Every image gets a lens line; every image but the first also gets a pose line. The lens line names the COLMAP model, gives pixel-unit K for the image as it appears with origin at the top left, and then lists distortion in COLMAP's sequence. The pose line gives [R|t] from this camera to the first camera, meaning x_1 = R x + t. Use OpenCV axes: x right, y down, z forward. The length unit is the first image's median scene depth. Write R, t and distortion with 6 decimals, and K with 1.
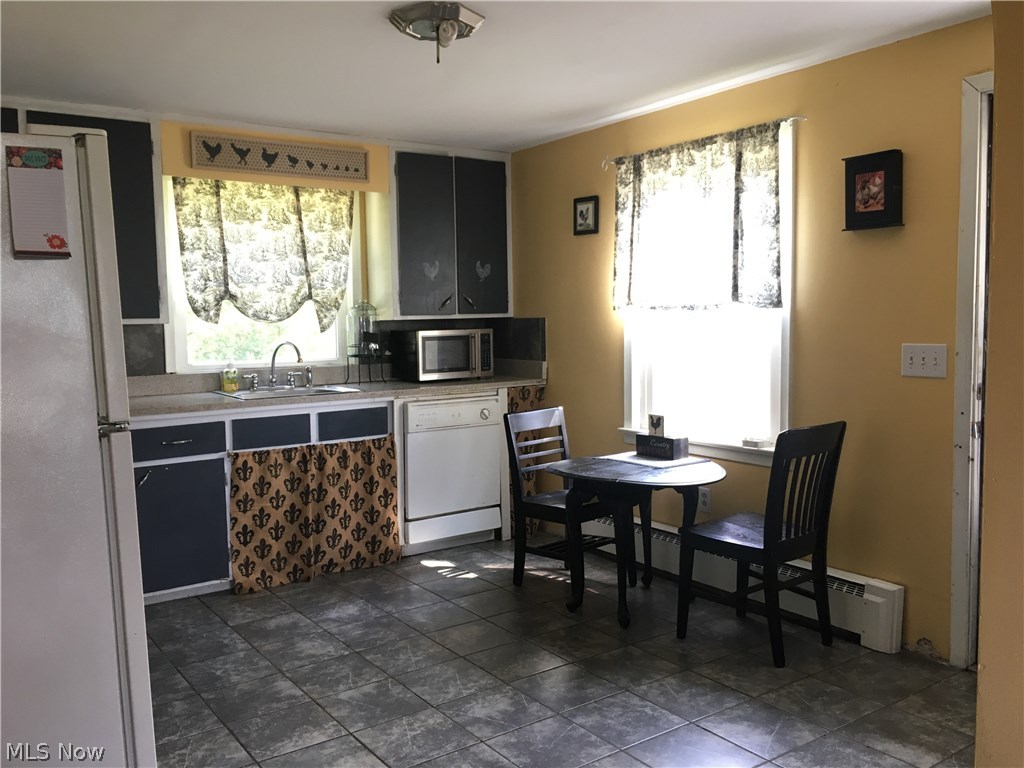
lens RADIAL K [[874.5, 0, 512.5], [0, 874.5, 380.9], [0, 0, 1]] dist [0.087288, -0.119793]
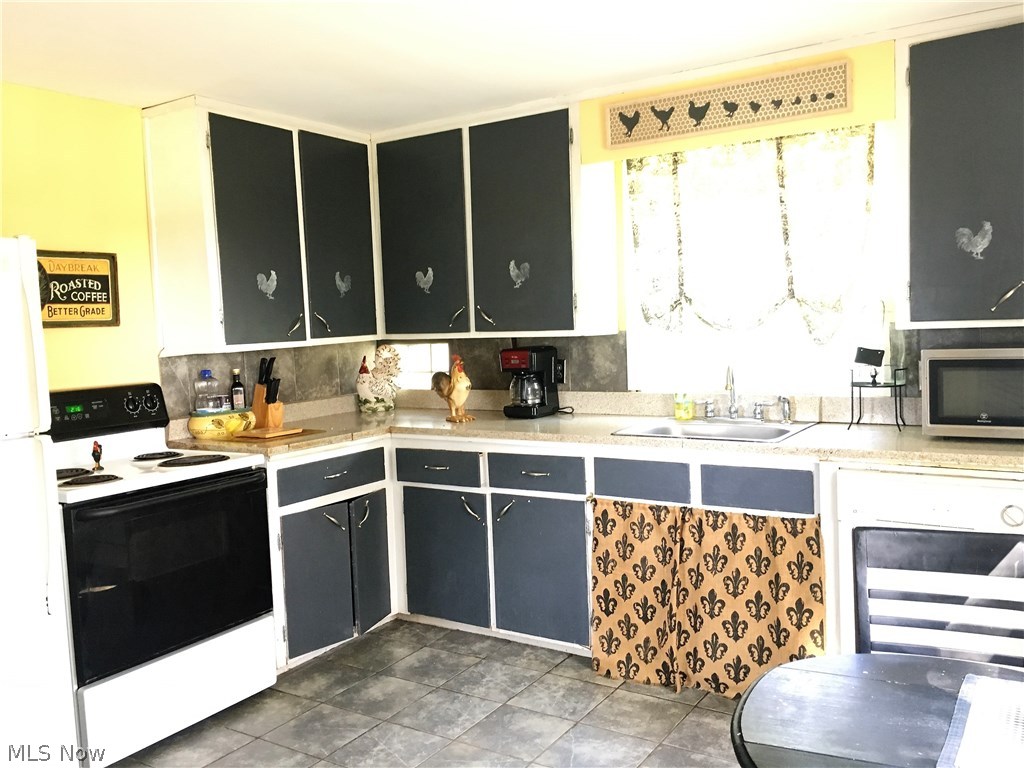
lens RADIAL K [[874.5, 0, 512.5], [0, 874.5, 380.9], [0, 0, 1]] dist [0.087288, -0.119793]
pose [[0.369323, 0.070812, -0.926599, 0.384424], [-0.041124, 0.997361, 0.059829, -0.068738], [0.928391, 0.016009, 0.371261, 0.607638]]
